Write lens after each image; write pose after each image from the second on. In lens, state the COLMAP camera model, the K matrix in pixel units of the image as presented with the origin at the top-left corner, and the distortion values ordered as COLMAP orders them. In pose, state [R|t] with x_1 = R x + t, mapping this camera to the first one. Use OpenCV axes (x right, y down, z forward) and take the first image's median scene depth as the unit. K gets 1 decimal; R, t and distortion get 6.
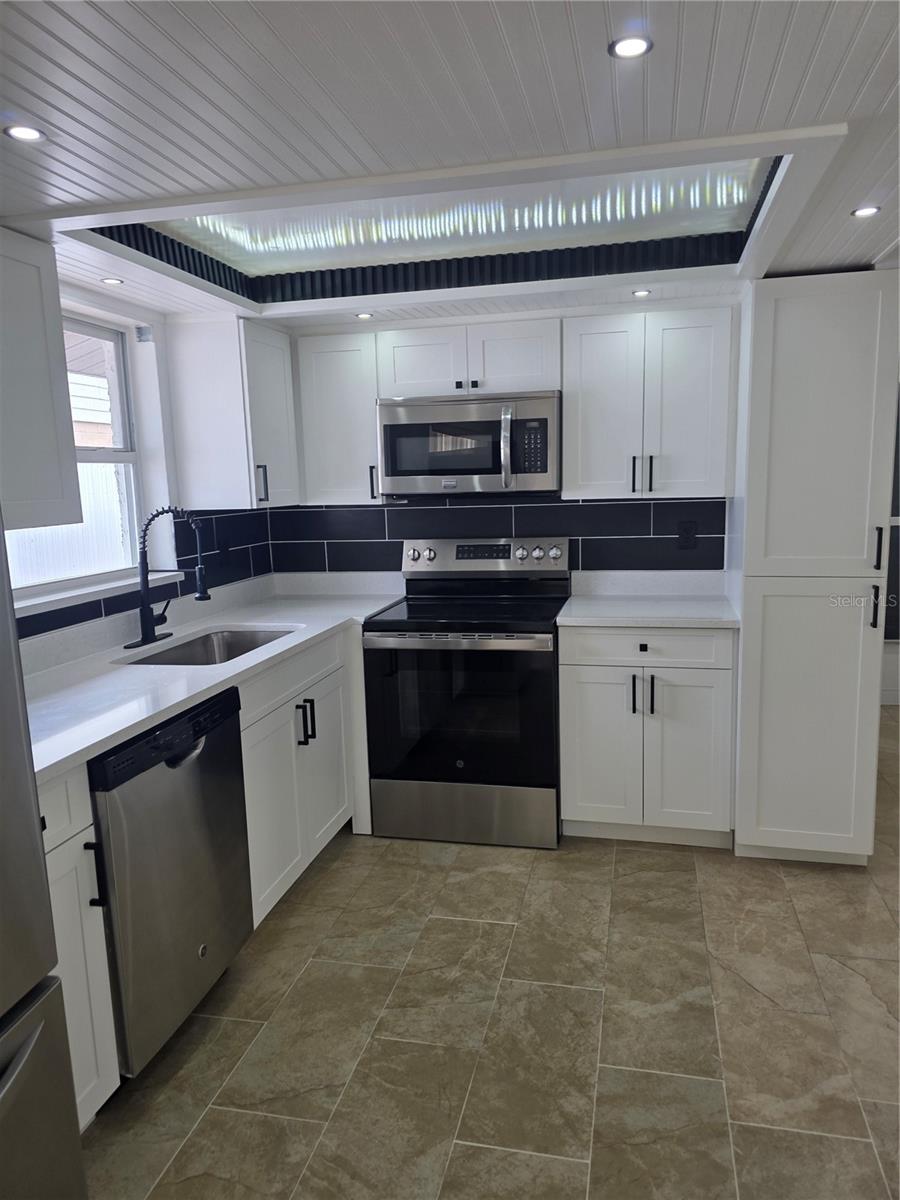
lens RADIAL K [[803.6, 0, 461.8], [0, 803.6, 596.7], [0, 0, 1]] dist [0.054569, -0.050806]
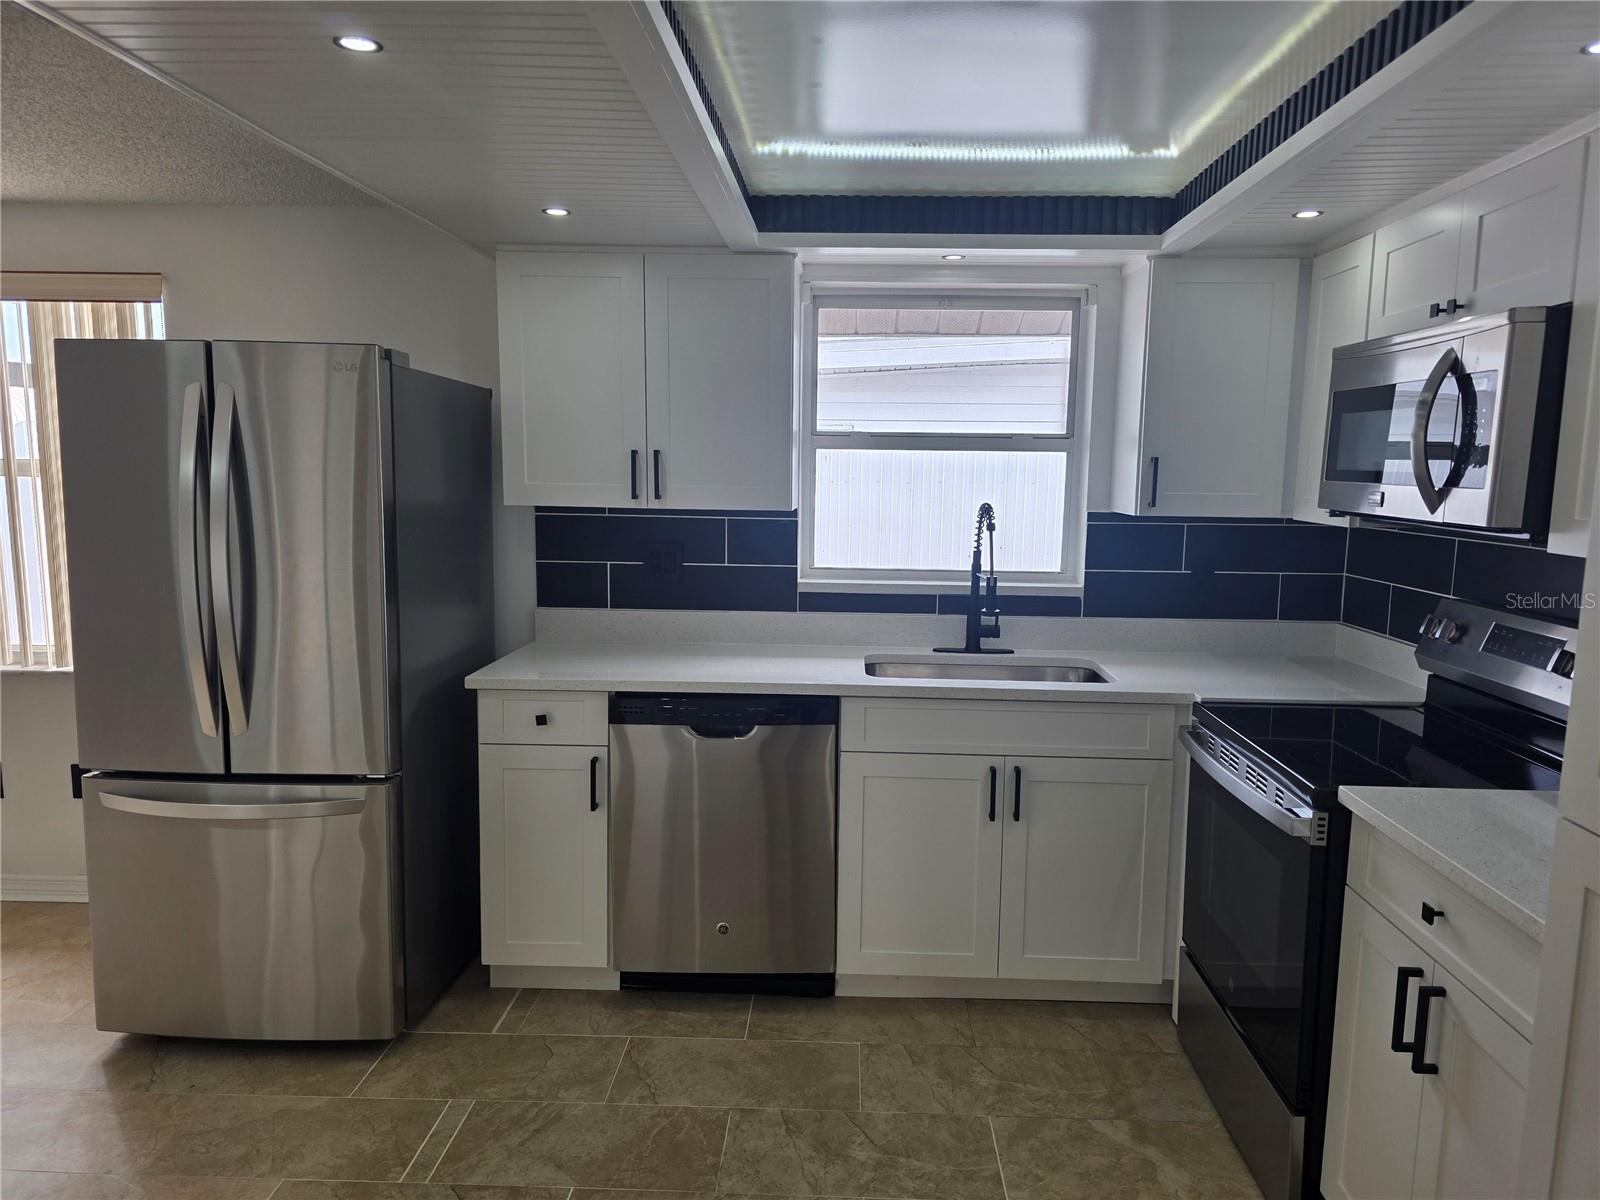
lens RADIAL K [[1071.4, 0, 821.0], [0, 1071.4, 601.9], [0, 0, 1]] dist [0.054569, -0.050806]
pose [[0.197533, 0.155835, -0.967831, 0.693112], [-0.163171, 0.978738, 0.124288, -0.114295], [0.966621, 0.133370, 0.218761, 0.553369]]
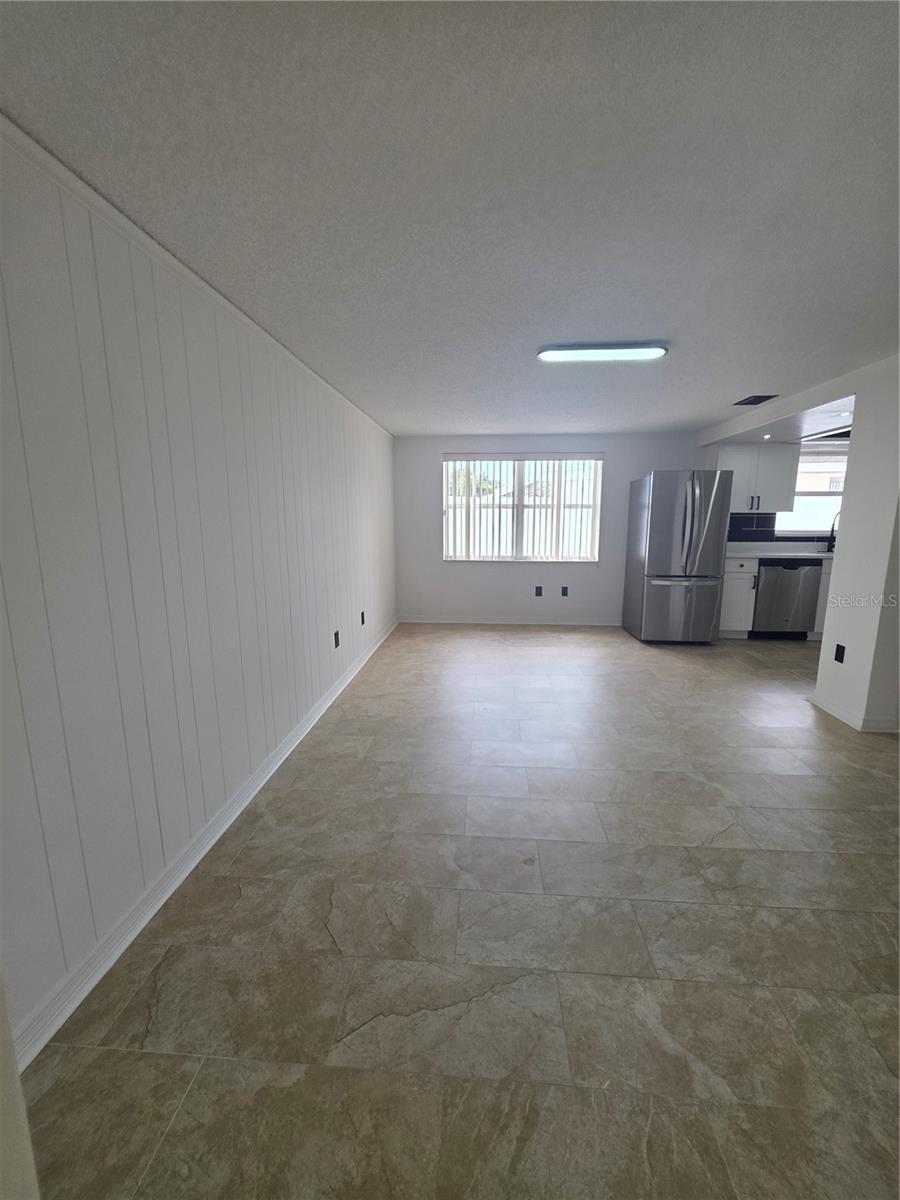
lens RADIAL K [[481.6, 0, 451.4], [0, 481.6, 597.1], [0, 0, 1]] dist [0.001442, 0.000279]
pose [[0.137752, 0.191711, -0.971736, 1.254116], [-0.151018, 0.973683, 0.170688, 0.122603], [0.978886, 0.123237, 0.163078, -0.729185]]
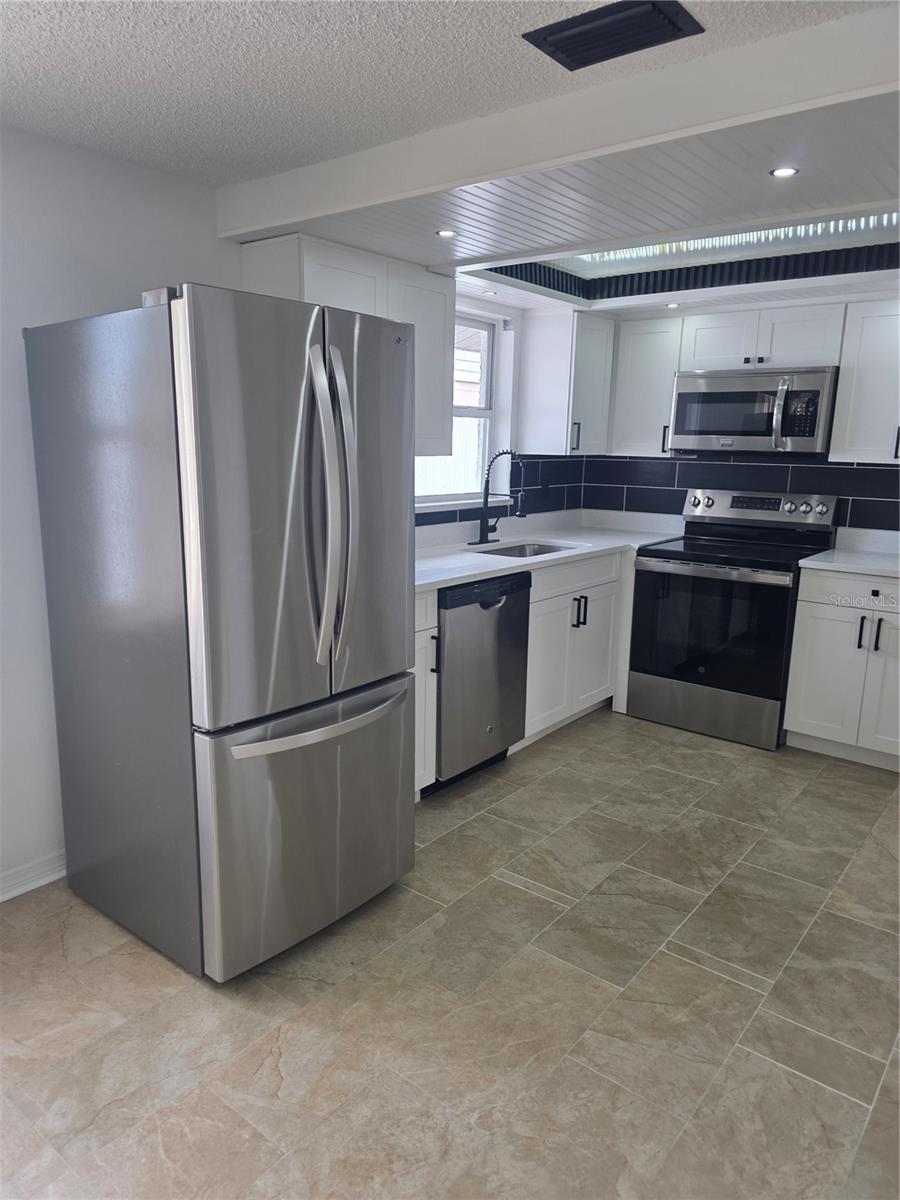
lens RADIAL K [[803.6, 0, 438.7], [0, 803.6, 595.3], [0, 0, 1]] dist [0.054569, -0.050806]
pose [[0.895453, 0.131168, -0.425392, 0.162620], [-0.110517, 0.991190, 0.072991, 0.051023], [0.431219, -0.018348, 0.902061, -0.328022]]
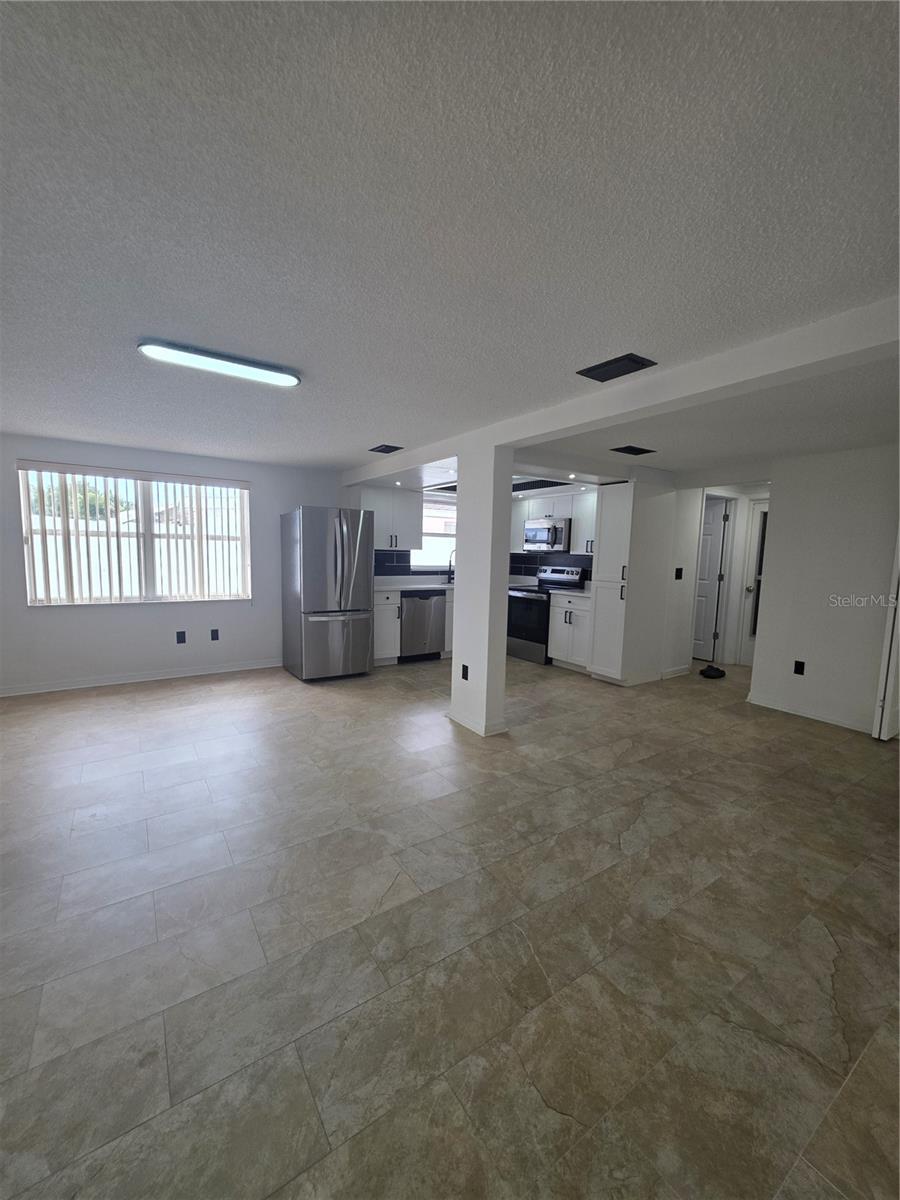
lens RADIAL K [[481.6, 0, 452.6], [0, 481.6, 600.5], [0, 0, 1]] dist [0.001442, 0.000279]
pose [[0.724462, 0.114671, -0.679710, 1.162968], [-0.144867, 0.989372, 0.012508, 0.101212], [0.673920, 0.089406, 0.733374, -0.652286]]
